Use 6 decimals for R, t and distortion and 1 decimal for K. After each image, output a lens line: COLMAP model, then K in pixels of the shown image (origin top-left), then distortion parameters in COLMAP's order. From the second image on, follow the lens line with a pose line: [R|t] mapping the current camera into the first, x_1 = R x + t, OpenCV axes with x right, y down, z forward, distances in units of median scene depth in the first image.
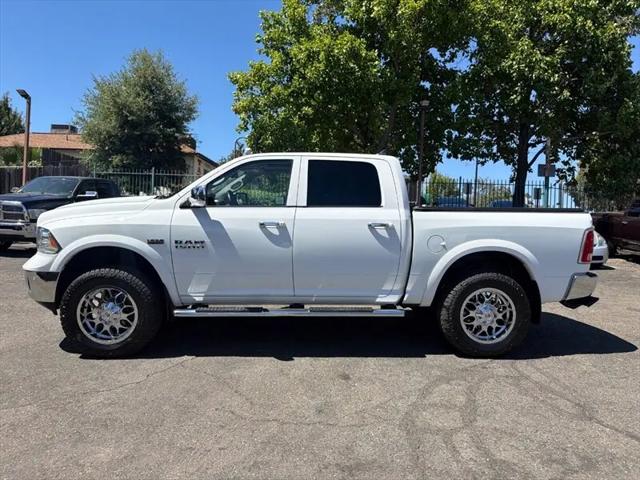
lens RADIAL K [[451.5, 0, 320.0], [0, 451.5, 240.0], [0, 0, 1]] dist [0.061969, -0.083543]
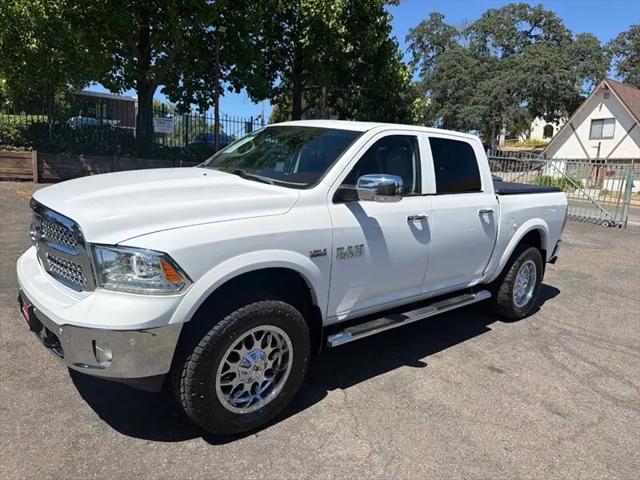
lens RADIAL K [[460.0, 0, 322.9], [0, 460.0, 241.0], [0, 0, 1]] dist [0.010831, -0.007094]
pose [[0.790356, -0.086672, 0.606486, -0.745767], [-0.011676, 0.987632, 0.156357, -0.119910], [-0.612537, -0.130659, 0.779568, 0.422354]]
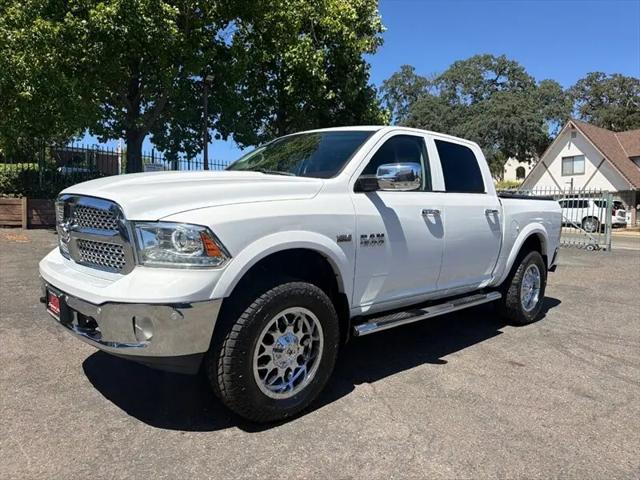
lens RADIAL K [[457.0, 0, 320.0], [0, 457.0, 240.0], [0, 0, 1]] dist [0.042417, -0.047683]
pose [[0.767255, -0.050516, 0.639350, -0.811458], [0.025864, 0.998519, 0.047857, -0.027339], [-0.640820, -0.020183, 0.767425, 0.446156]]
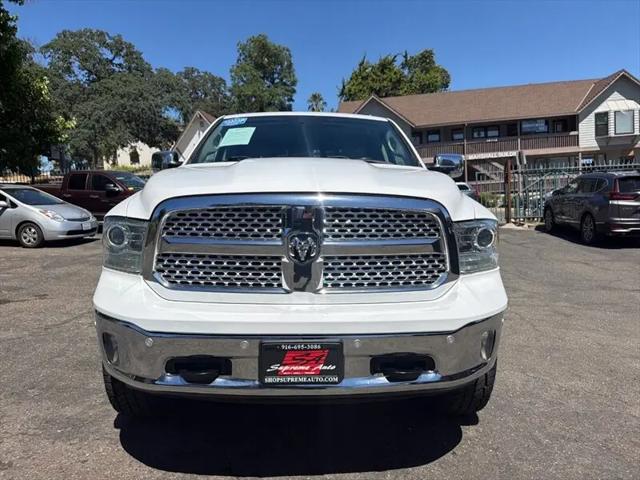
lens RADIAL K [[465.7, 0, 317.0], [0, 465.7, 249.3], [0, 0, 1]] dist [-0.024210, -0.000487]
pose [[0.054496, -0.139480, 0.988724, -1.084869], [0.061189, 0.988801, 0.136118, -0.072512], [-0.996637, 0.053081, 0.062420, 1.114524]]
